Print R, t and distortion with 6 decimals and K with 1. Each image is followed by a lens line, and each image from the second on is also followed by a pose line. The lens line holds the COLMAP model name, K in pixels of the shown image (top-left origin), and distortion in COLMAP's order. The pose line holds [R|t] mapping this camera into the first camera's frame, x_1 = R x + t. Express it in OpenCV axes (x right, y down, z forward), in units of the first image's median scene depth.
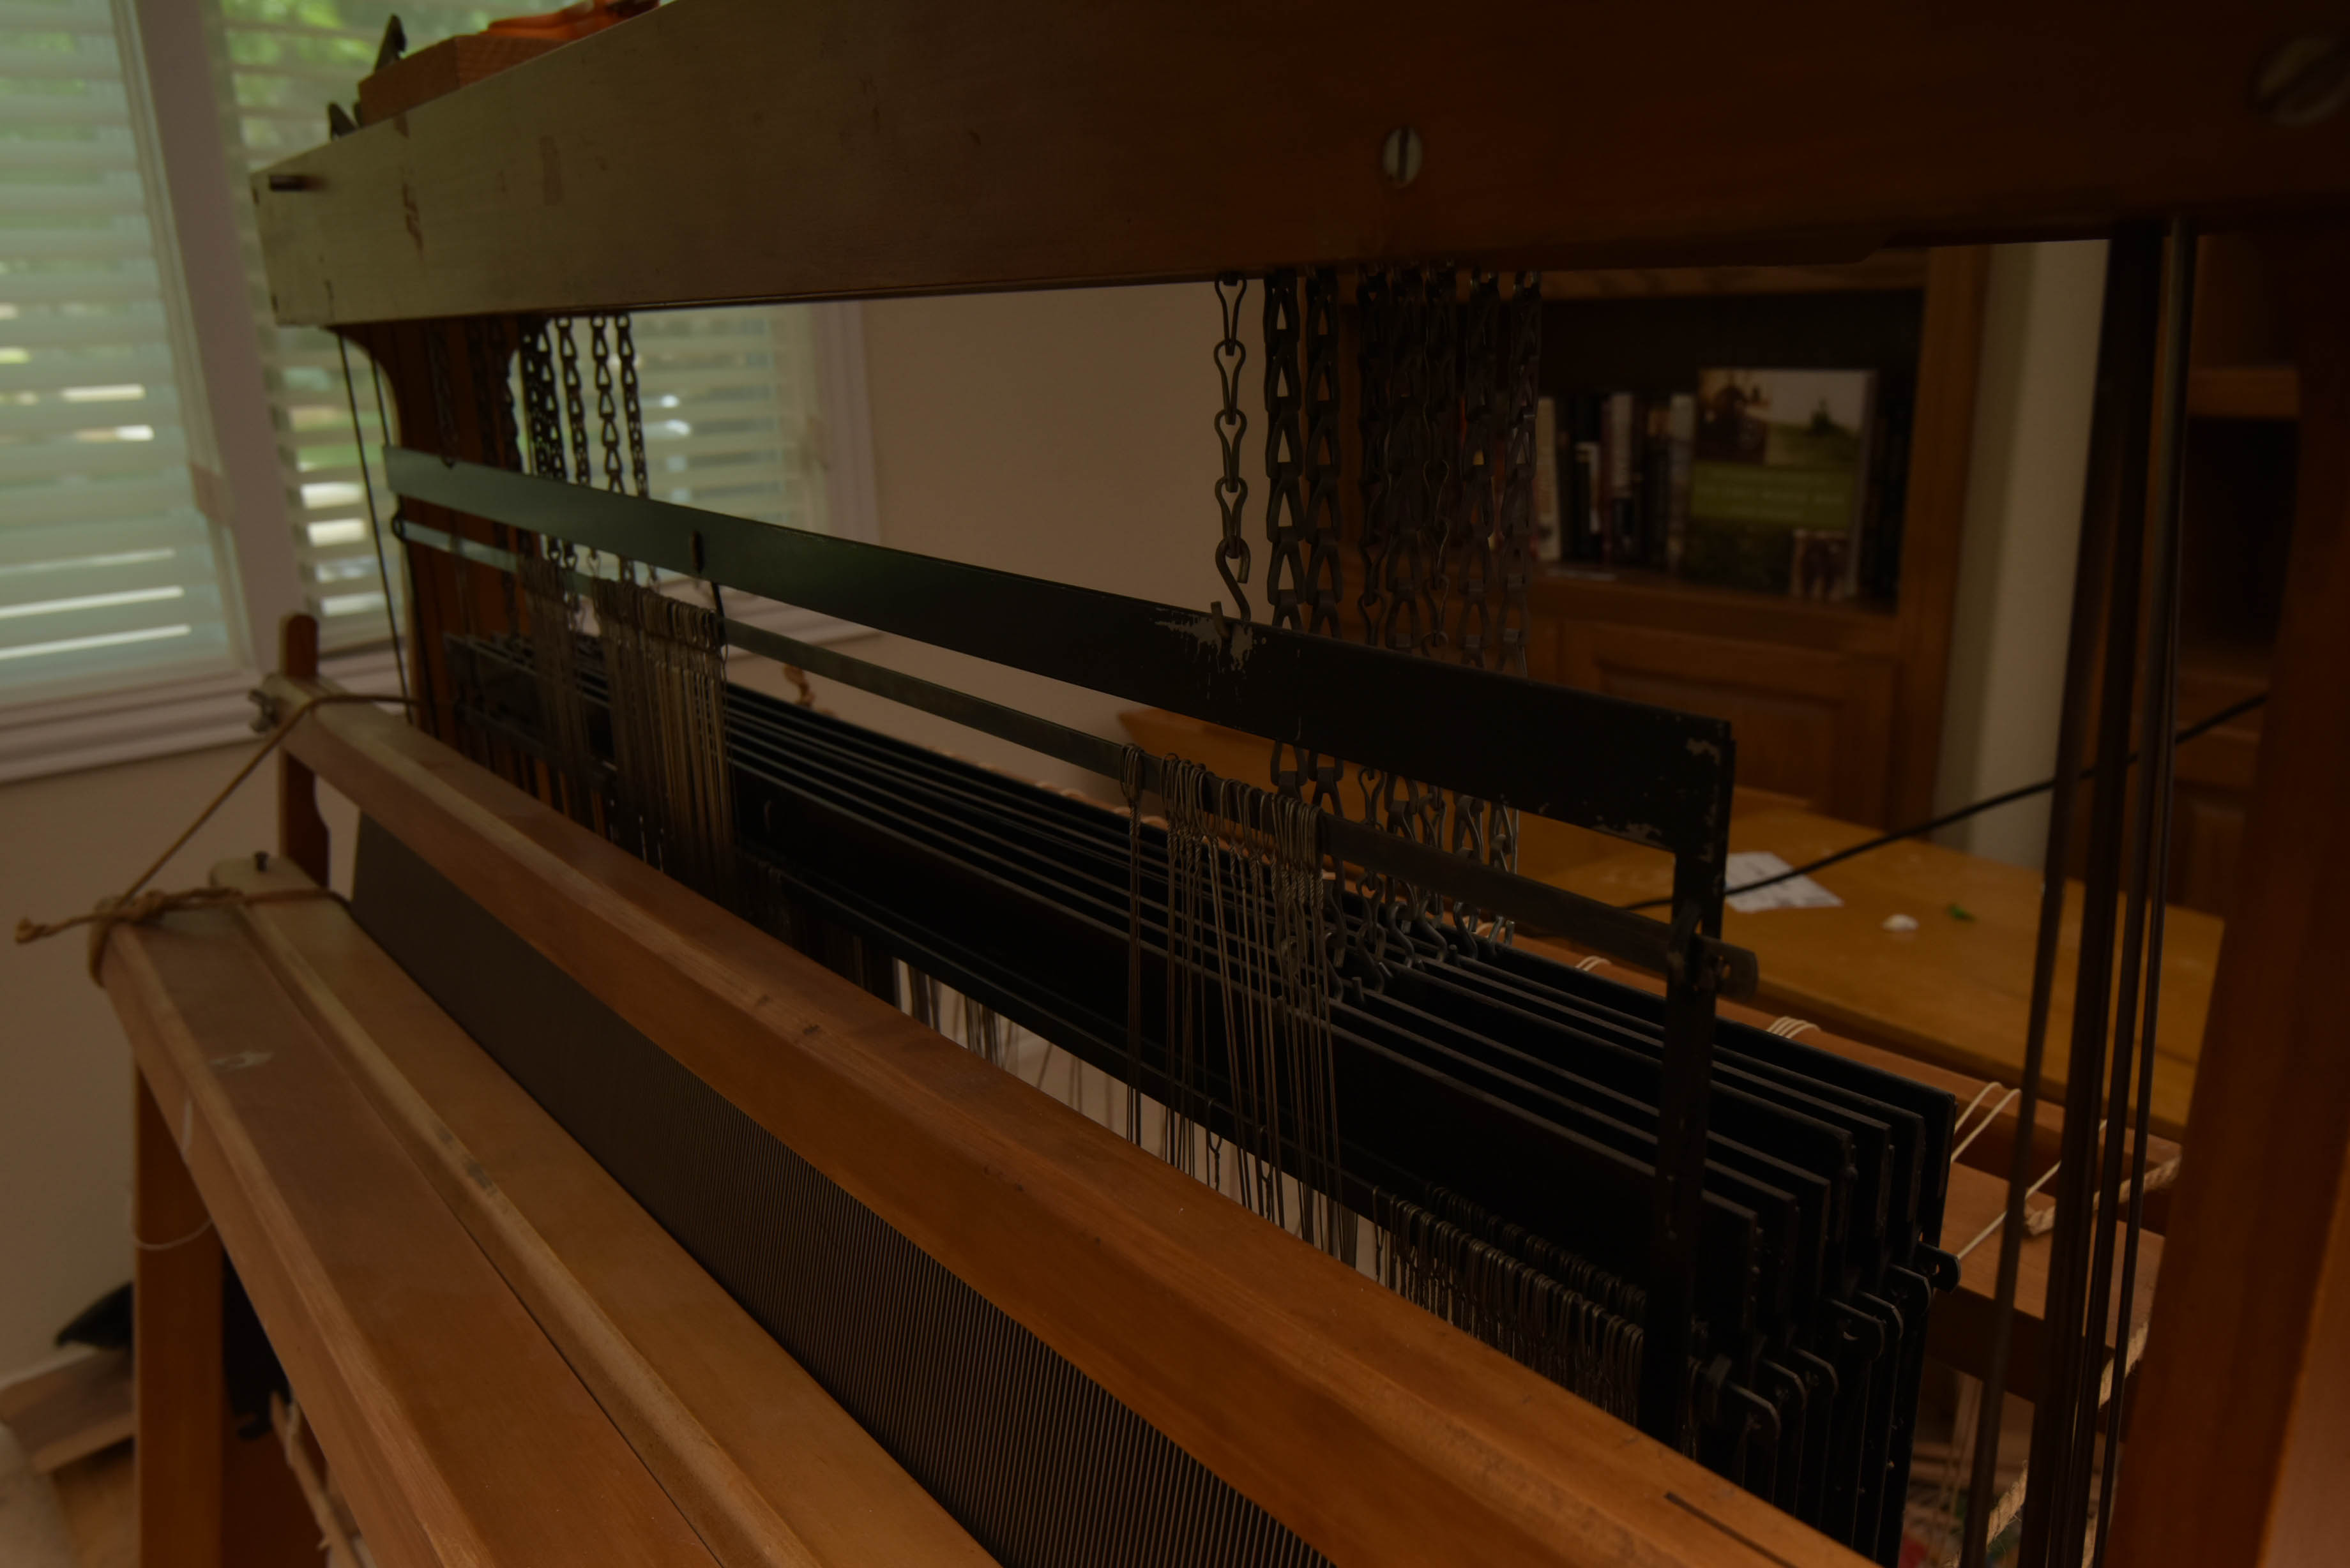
lens RADIAL K [[1627.0, 0, 1175.0], [0, 1627.0, 784.0], [0, 0, 1]] dist [-0.000092, 0.000873]
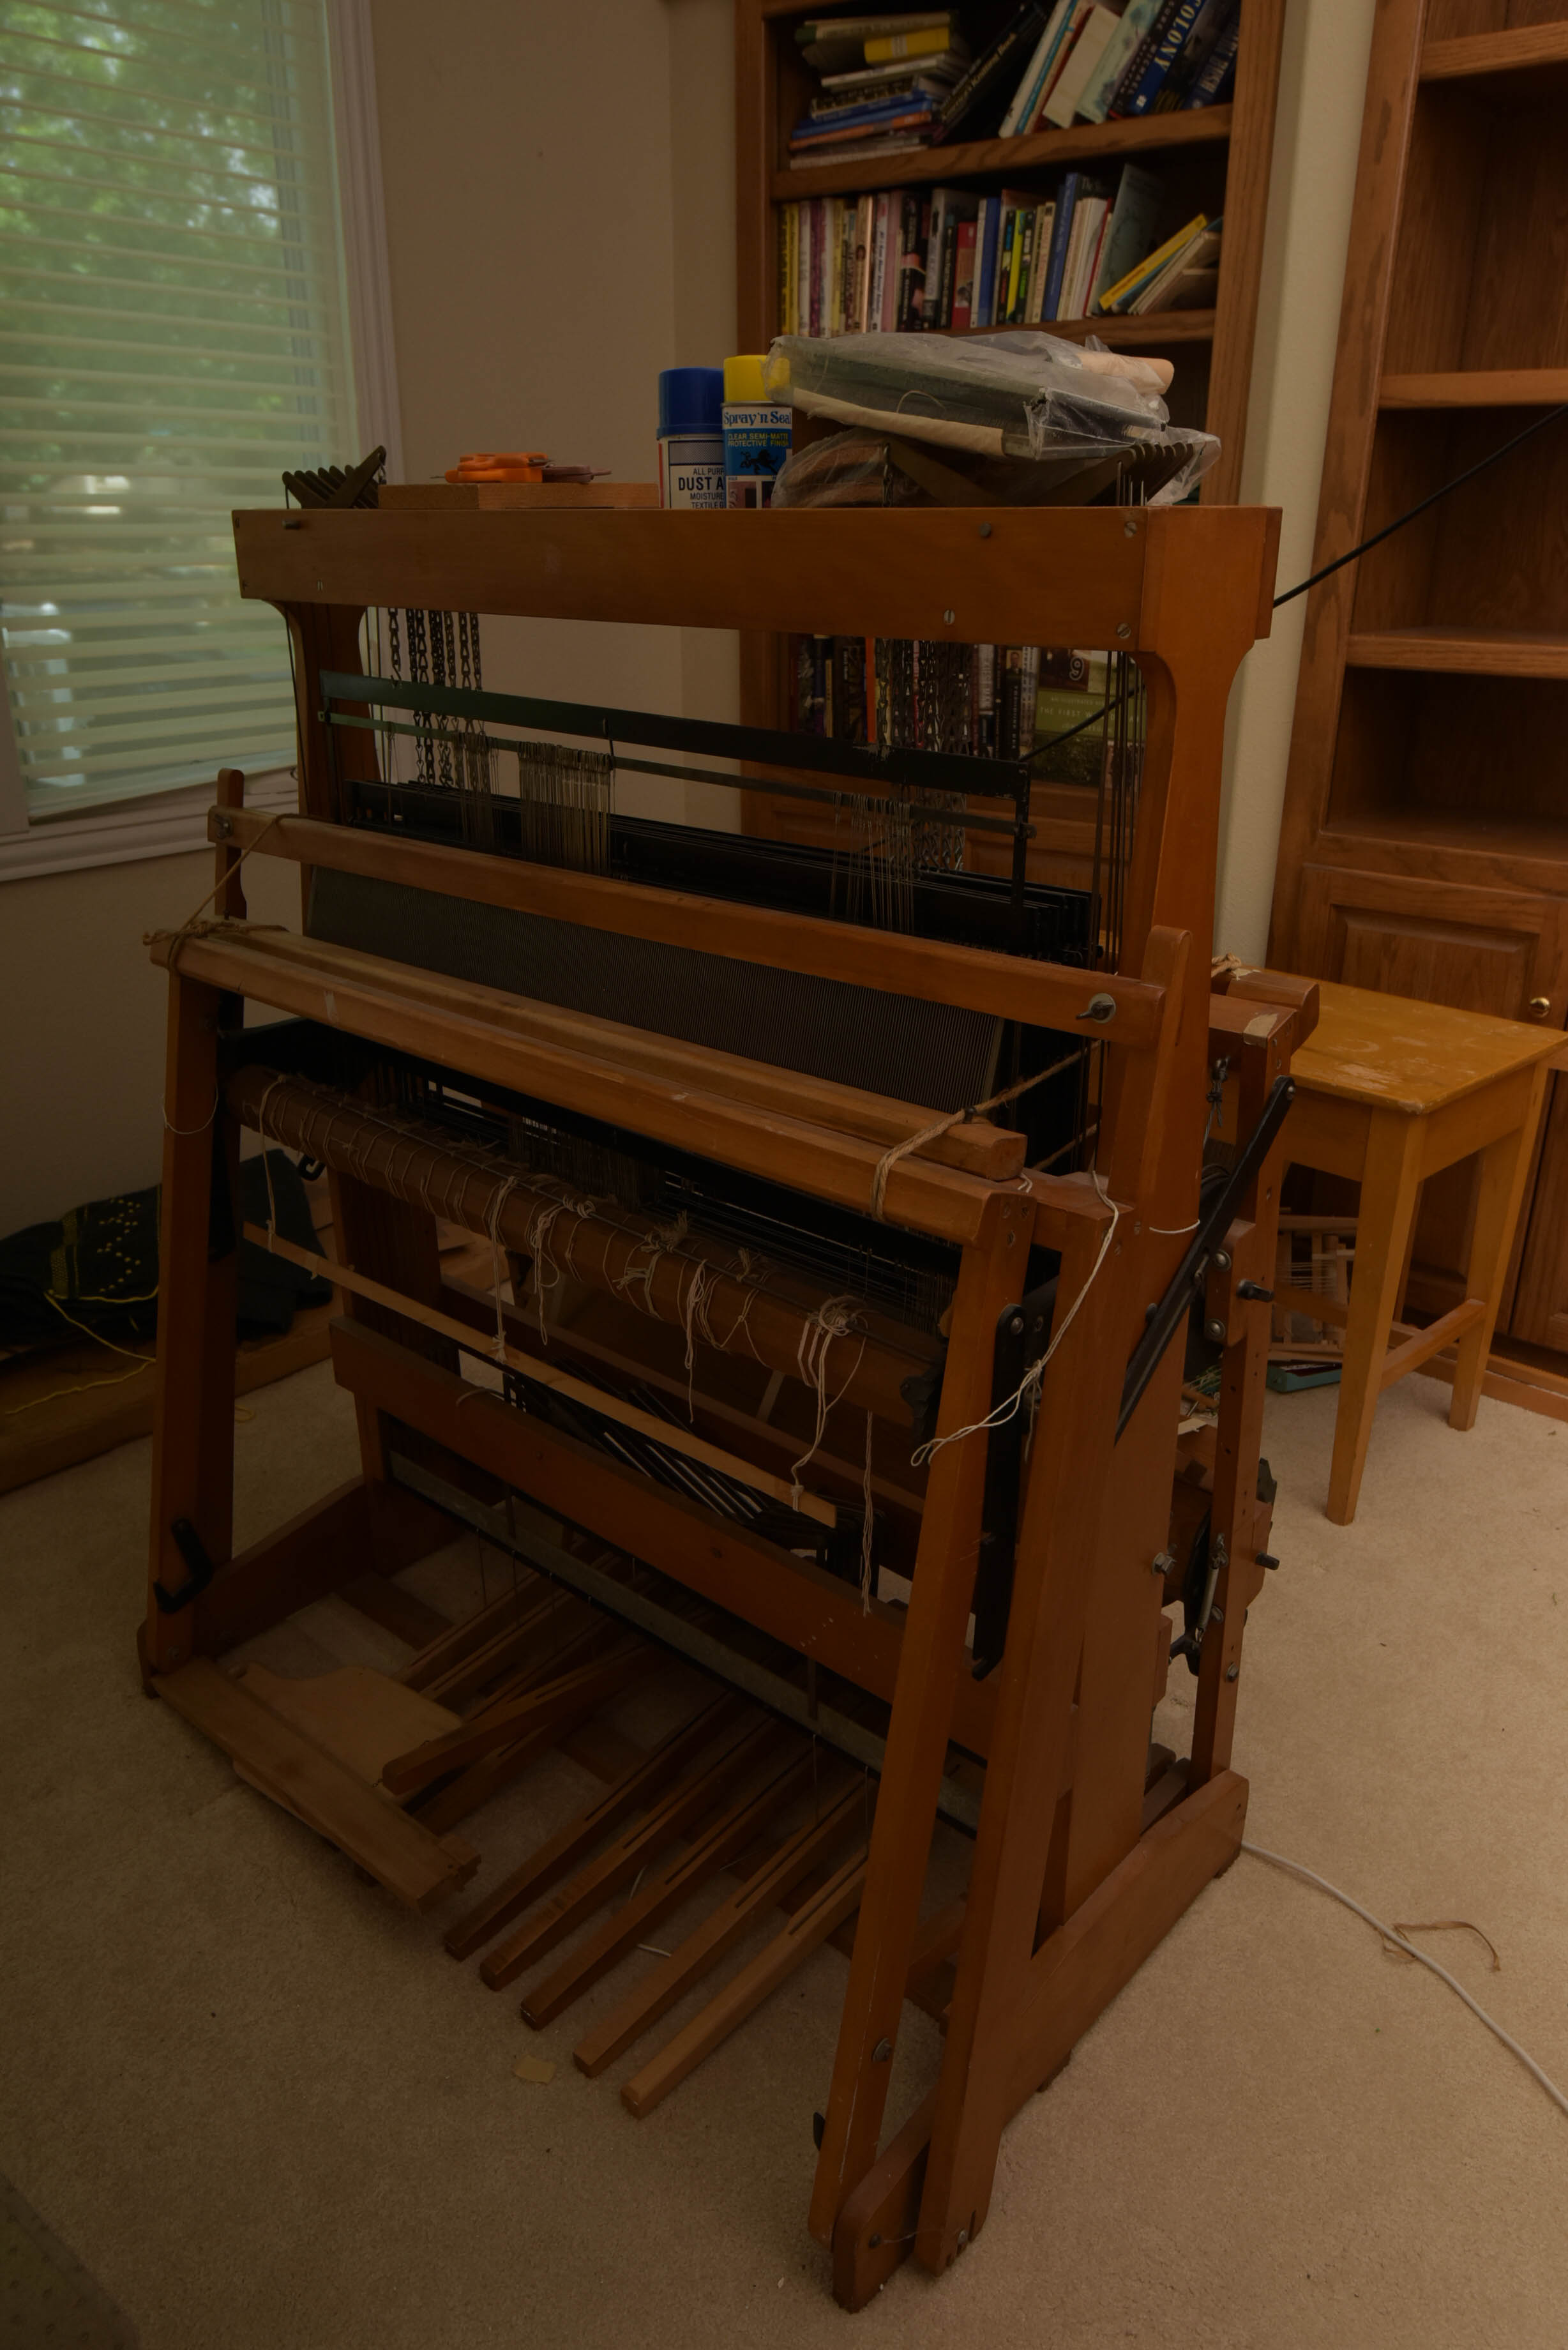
lens RADIAL K [[1627.0, 0, 780.0], [0, 1627.0, 1123.9], [0, 0, 1]] dist [-0.000092, 0.000873]
pose [[0.989226, -0.021312, 0.144838, -0.105515], [0.010902, 0.997324, 0.072290, 0.067276], [-0.145991, -0.069933, 0.986811, -0.356757]]
